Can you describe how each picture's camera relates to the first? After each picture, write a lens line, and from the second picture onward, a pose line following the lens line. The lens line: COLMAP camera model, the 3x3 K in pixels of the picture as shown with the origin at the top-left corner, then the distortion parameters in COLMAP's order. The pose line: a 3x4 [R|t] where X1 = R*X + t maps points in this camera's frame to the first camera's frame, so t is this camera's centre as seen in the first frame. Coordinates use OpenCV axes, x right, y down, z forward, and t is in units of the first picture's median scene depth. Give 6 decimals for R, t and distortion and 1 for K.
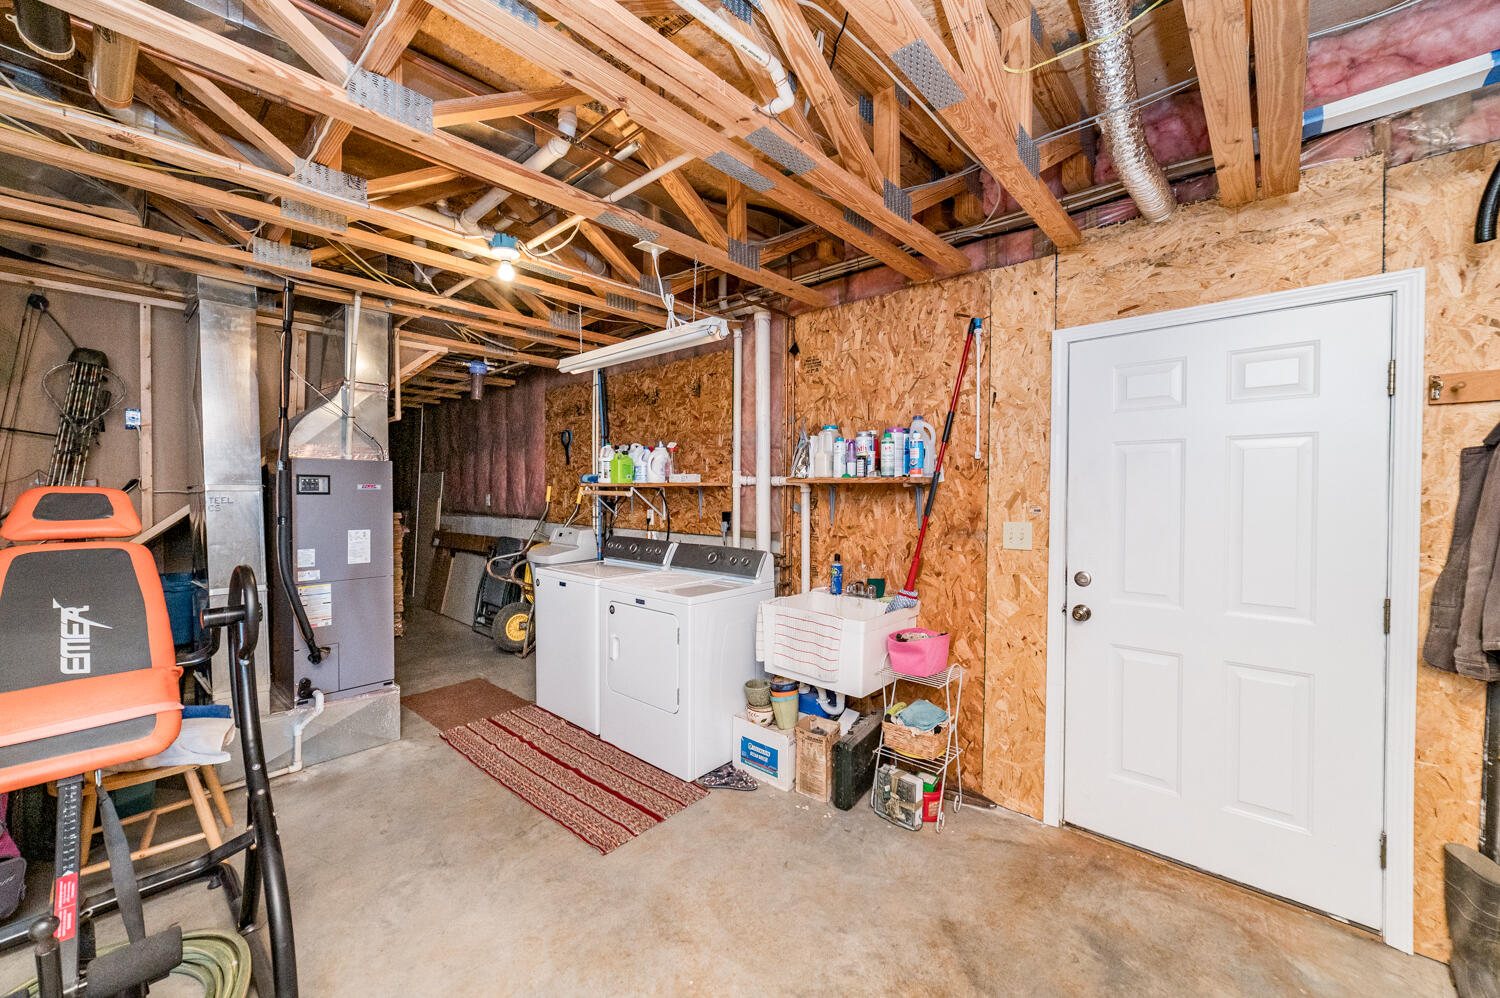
lens RADIAL K [[582.0, 0, 744.4], [0, 582.0, 497.8], [0, 0, 1]] dist [0.001331, 0.000254]
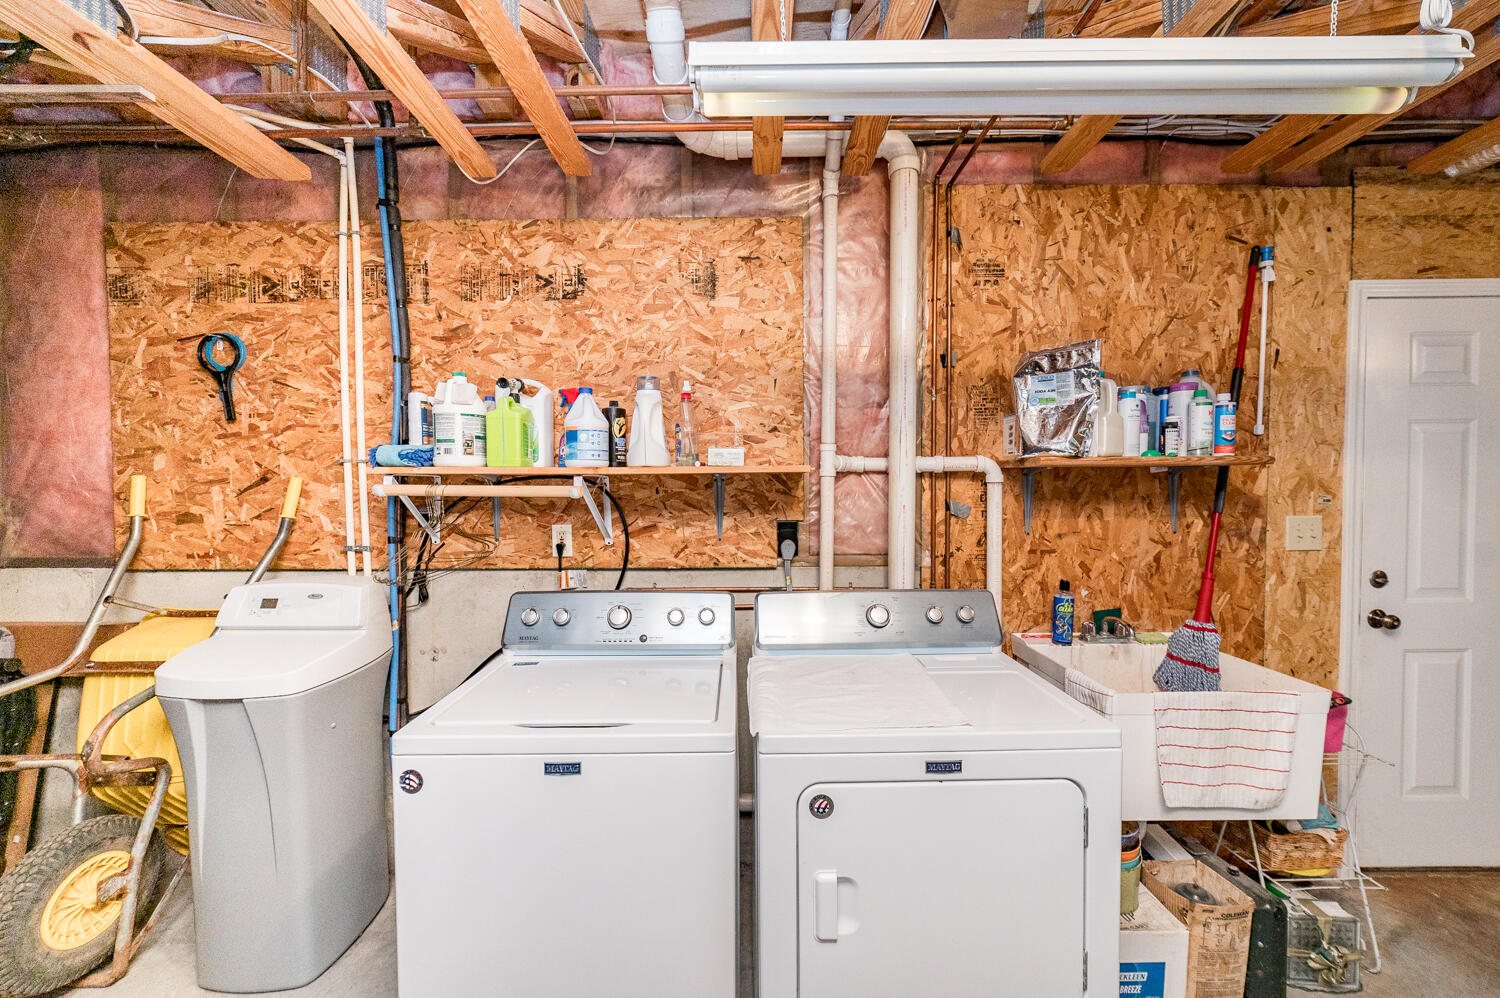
lens RADIAL K [[582.0, 0, 749.9], [0, 582.0, 491.0], [0, 0, 1]] dist [0.001331, 0.000254]
pose [[0.734599, -0.024991, 0.678042, -0.515032], [0.018108, 0.999688, 0.017228, -0.016335], [-0.678260, -0.000377, 0.734822, 0.767931]]
